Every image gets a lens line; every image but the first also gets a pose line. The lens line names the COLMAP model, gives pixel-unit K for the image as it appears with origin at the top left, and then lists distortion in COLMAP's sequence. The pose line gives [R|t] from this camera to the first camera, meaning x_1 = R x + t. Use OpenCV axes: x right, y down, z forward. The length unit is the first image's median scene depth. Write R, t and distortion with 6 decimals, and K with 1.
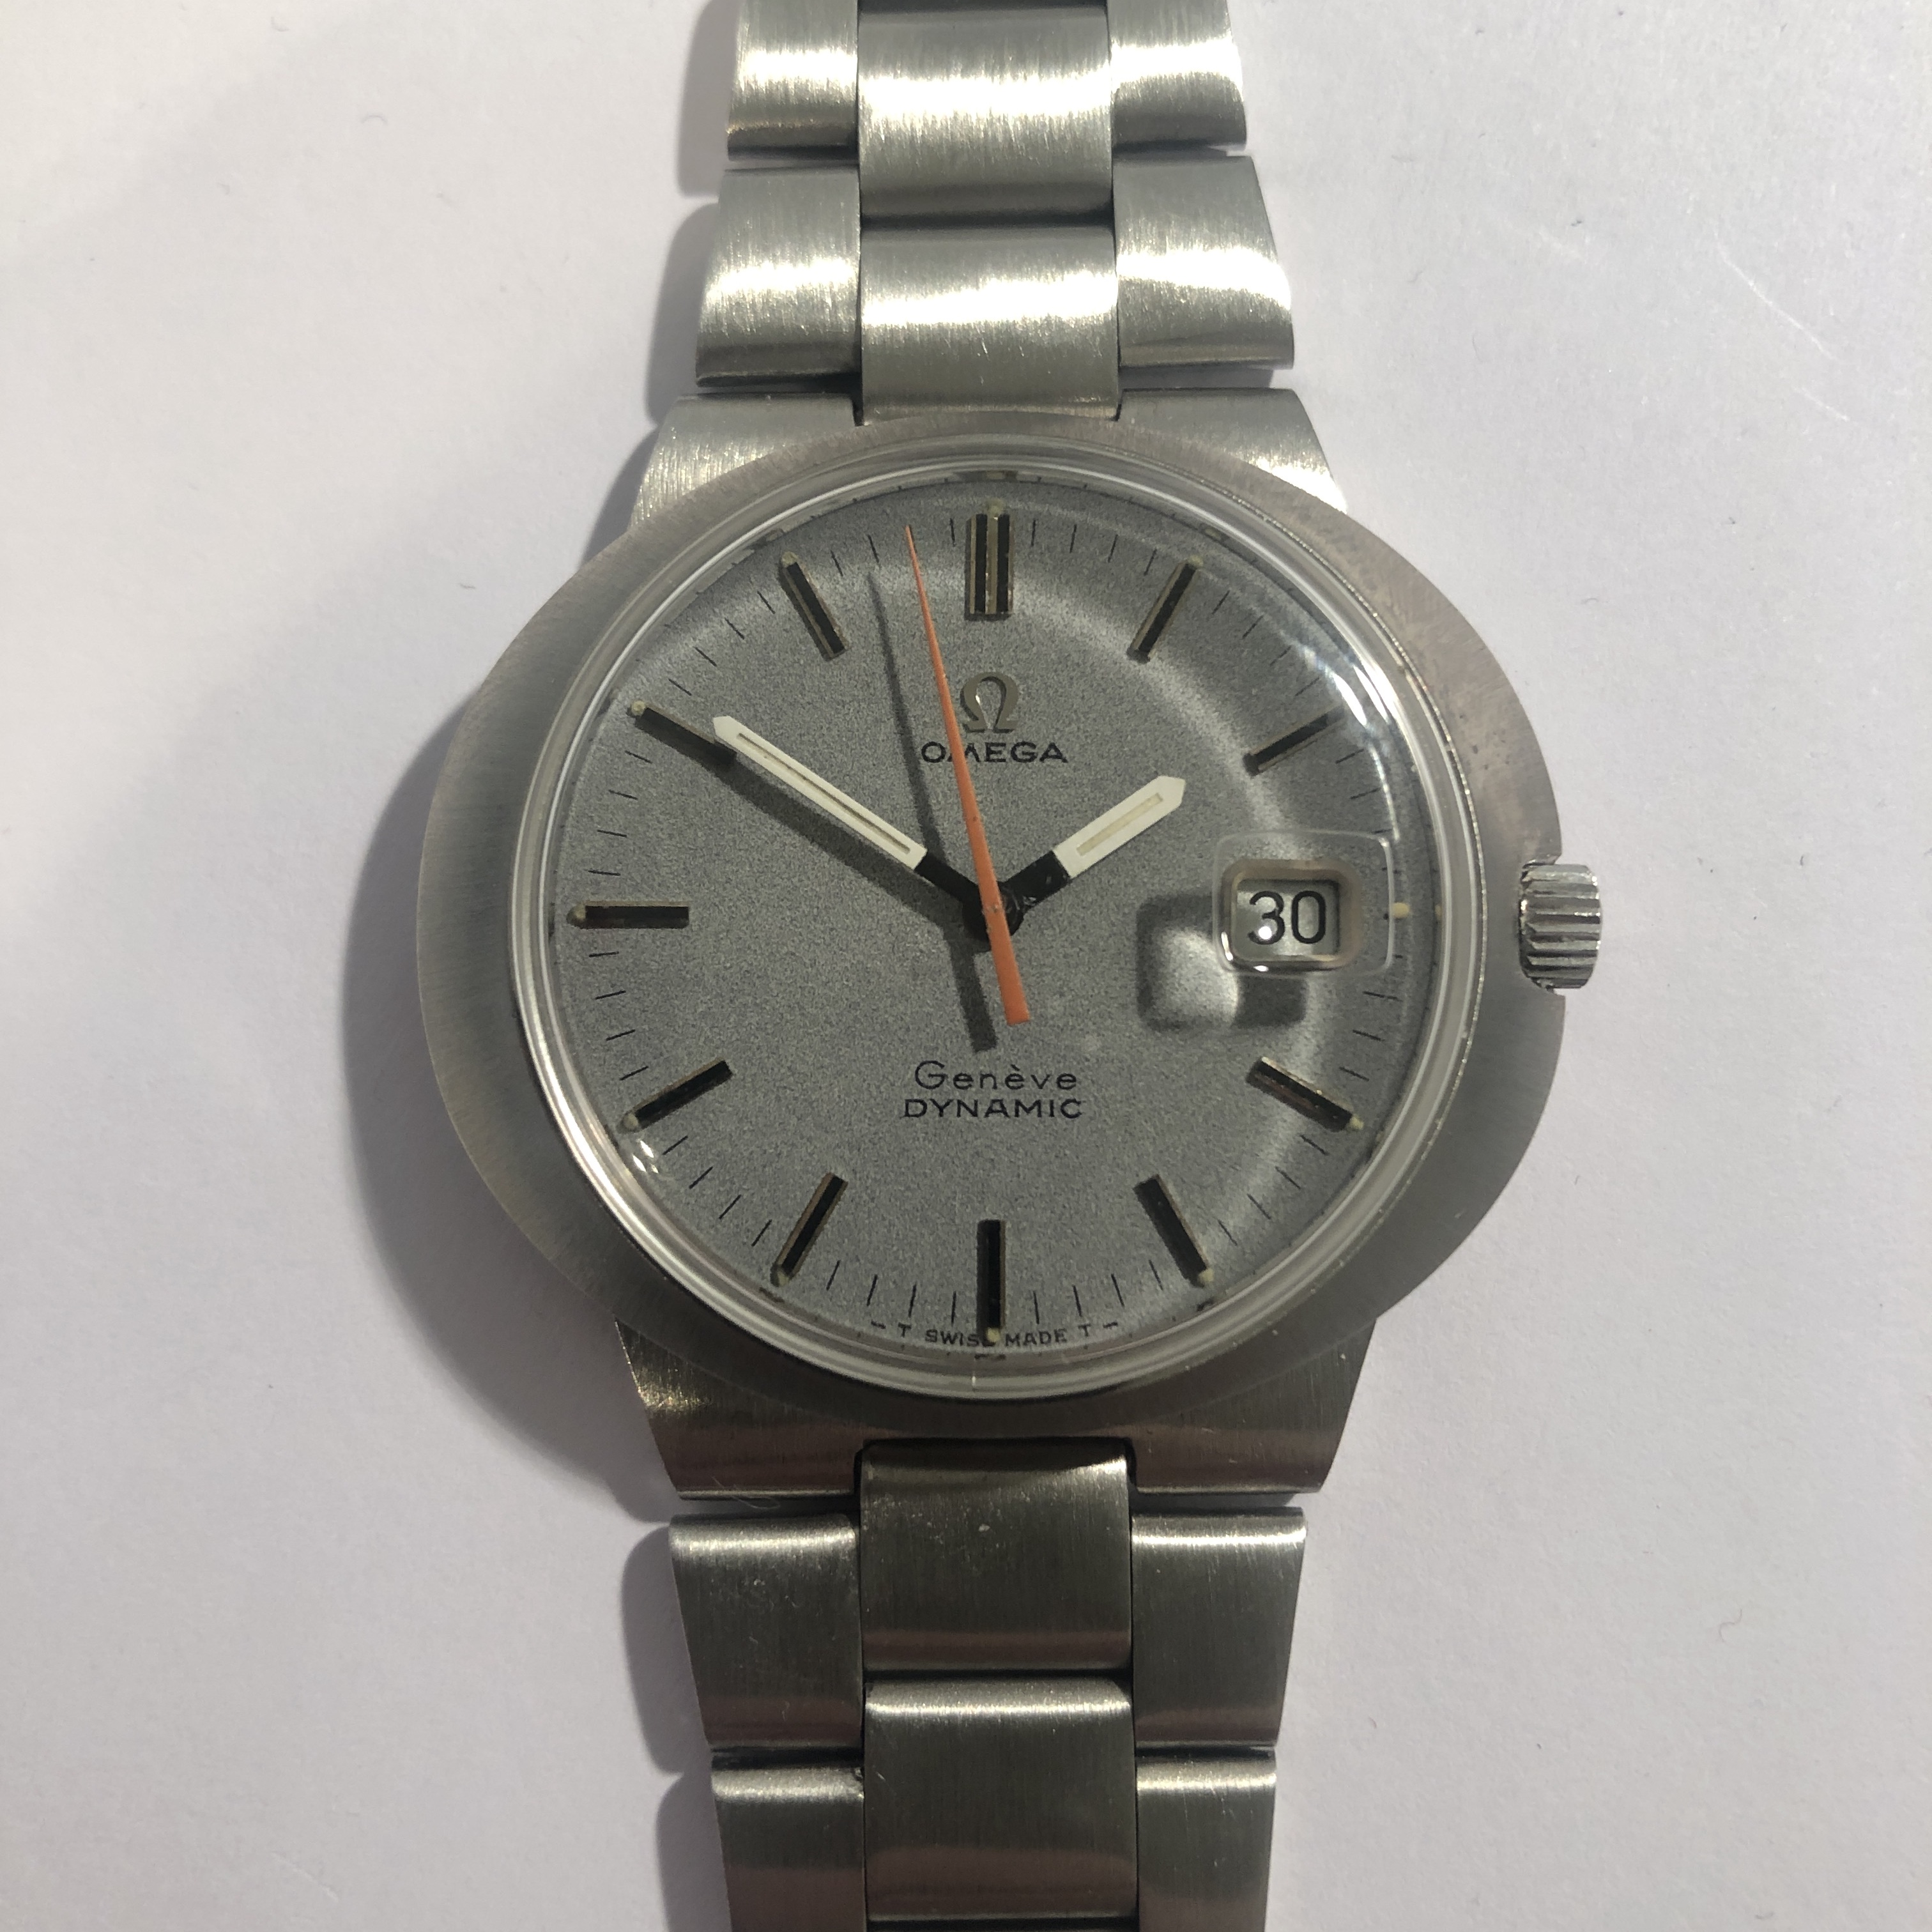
lens RADIAL K [[2453.0, 0, 966.0], [0, 2453.0, 966.0], [0, 0, 1]] dist [0.018586, 0.035400]
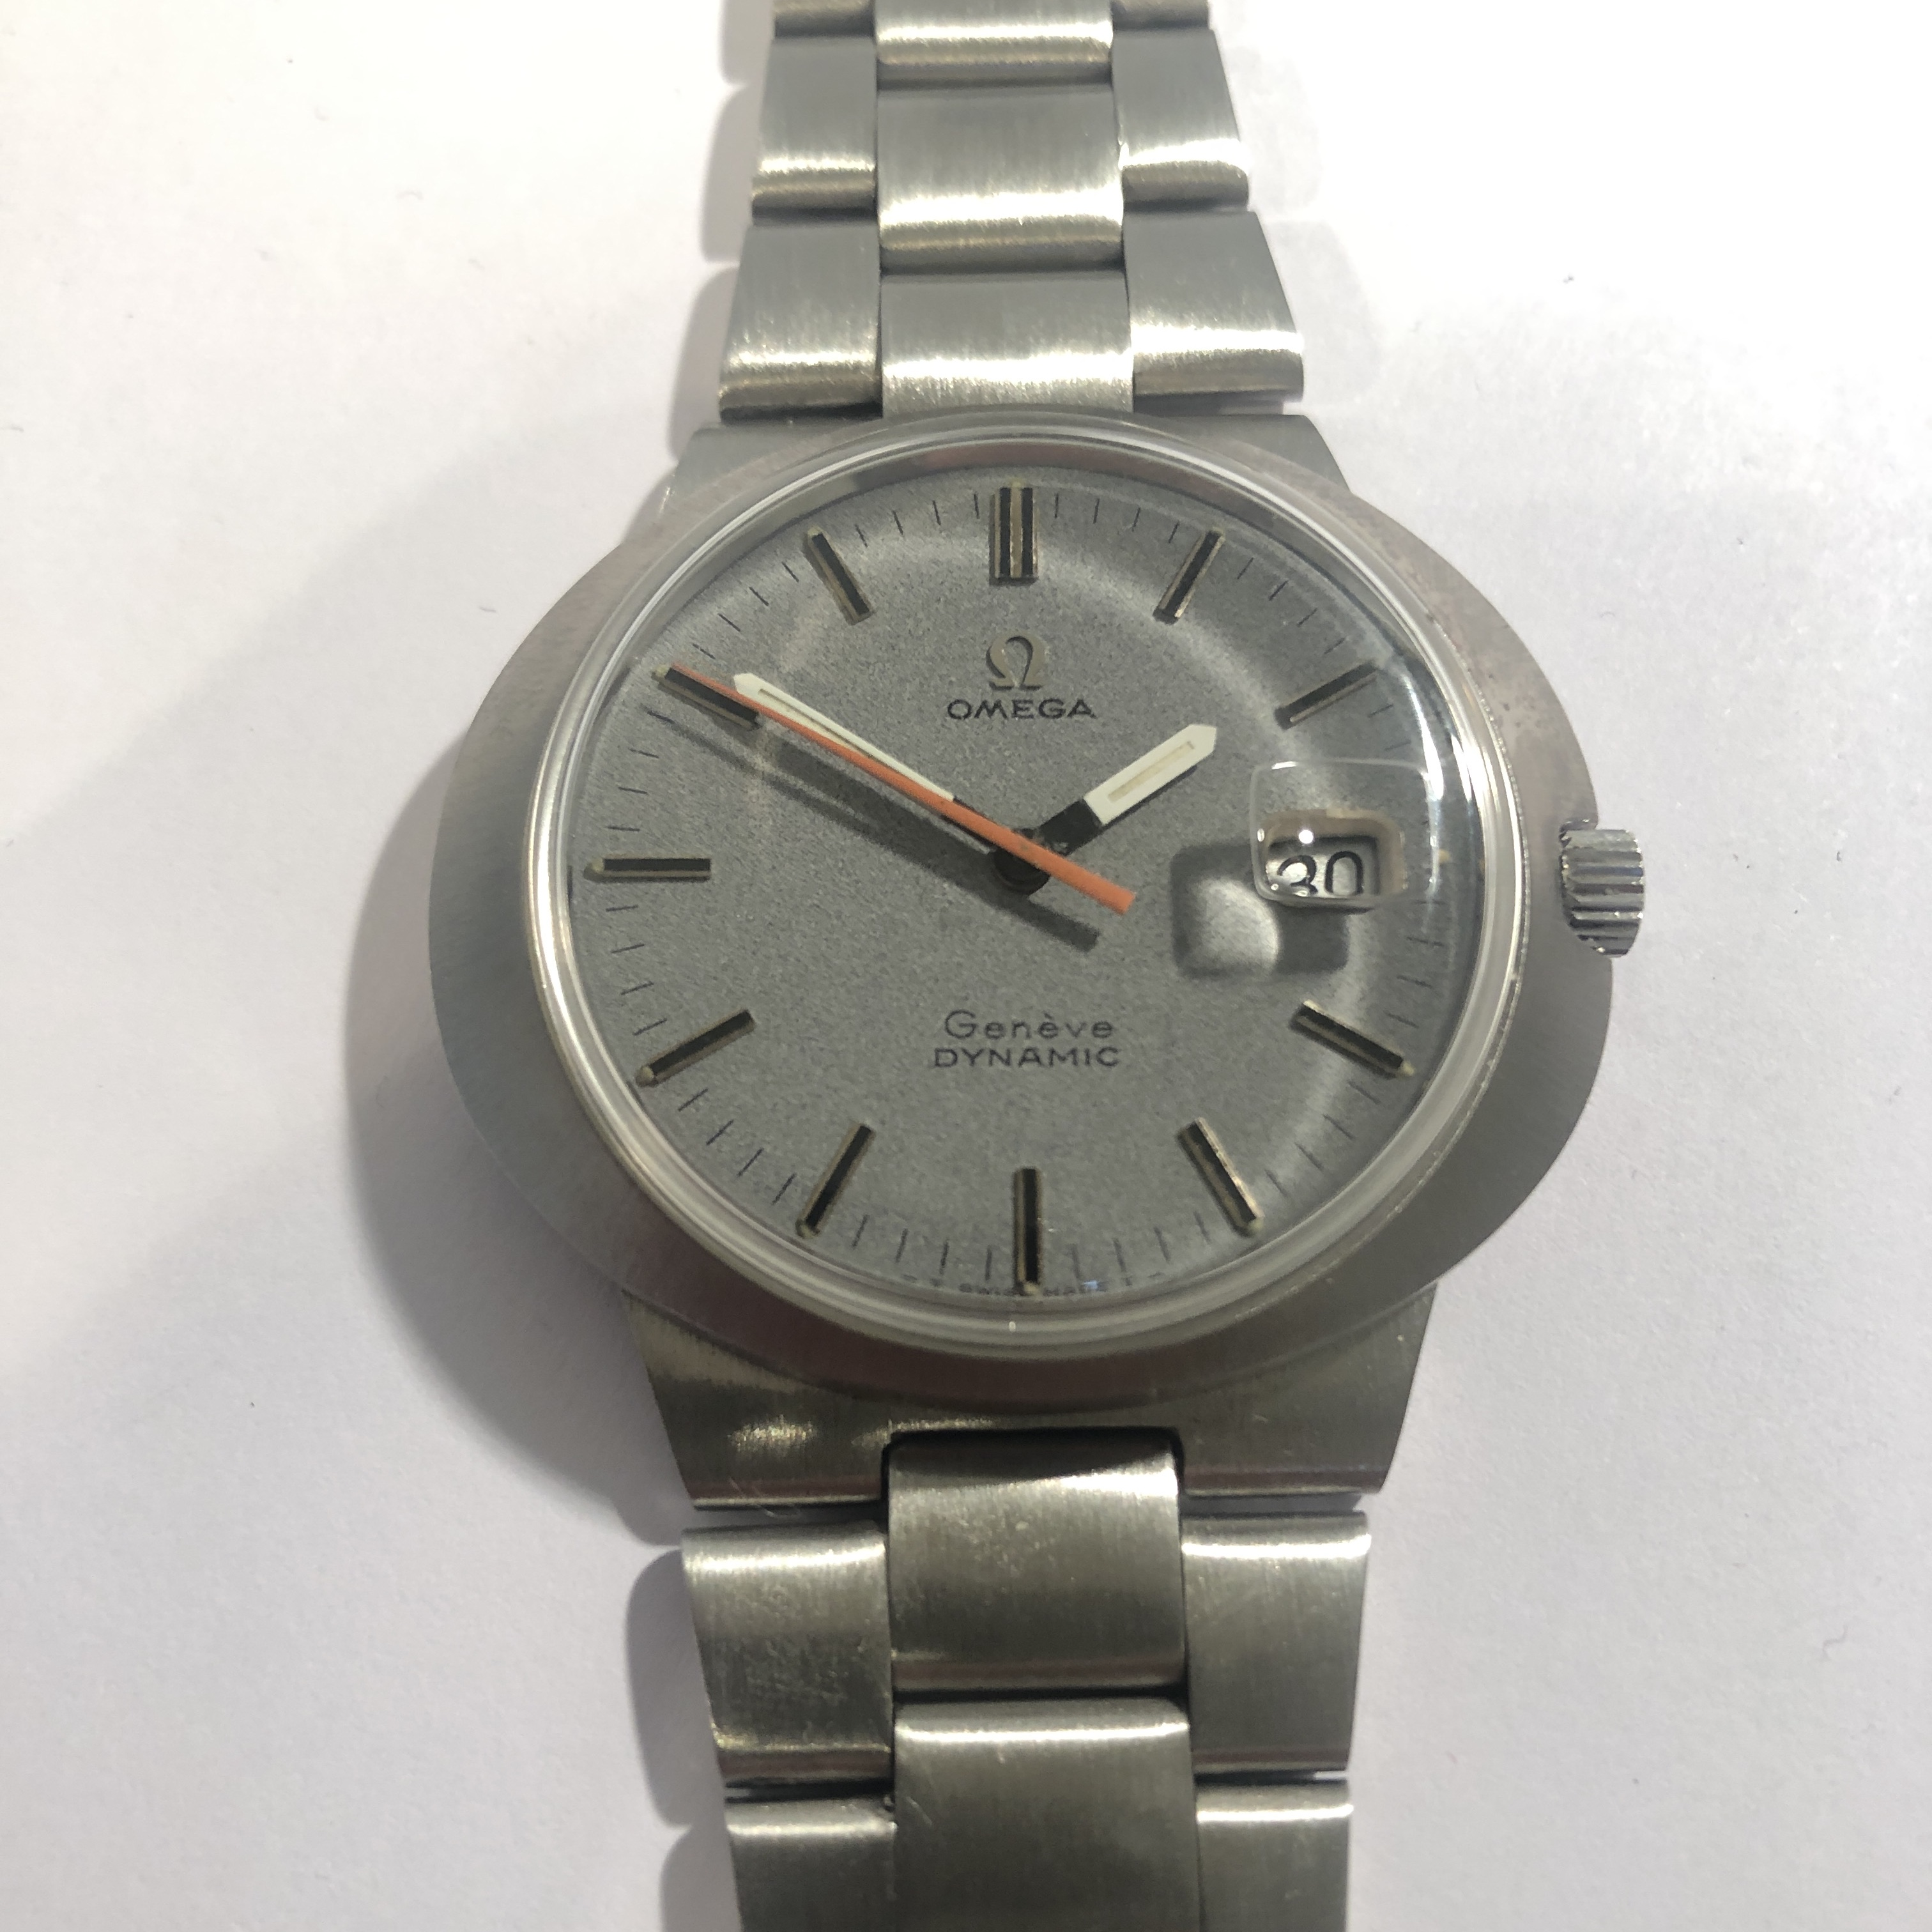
lens RADIAL K [[2453.0, 0, 966.0], [0, 2453.0, 966.0], [0, 0, 1]] dist [0.018586, 0.035400]
pose [[0.999903, -0.008633, 0.010951, -0.022641], [0.010714, 0.978286, -0.206982, 0.219329], [-0.008927, 0.207079, 0.978284, 0.054679]]
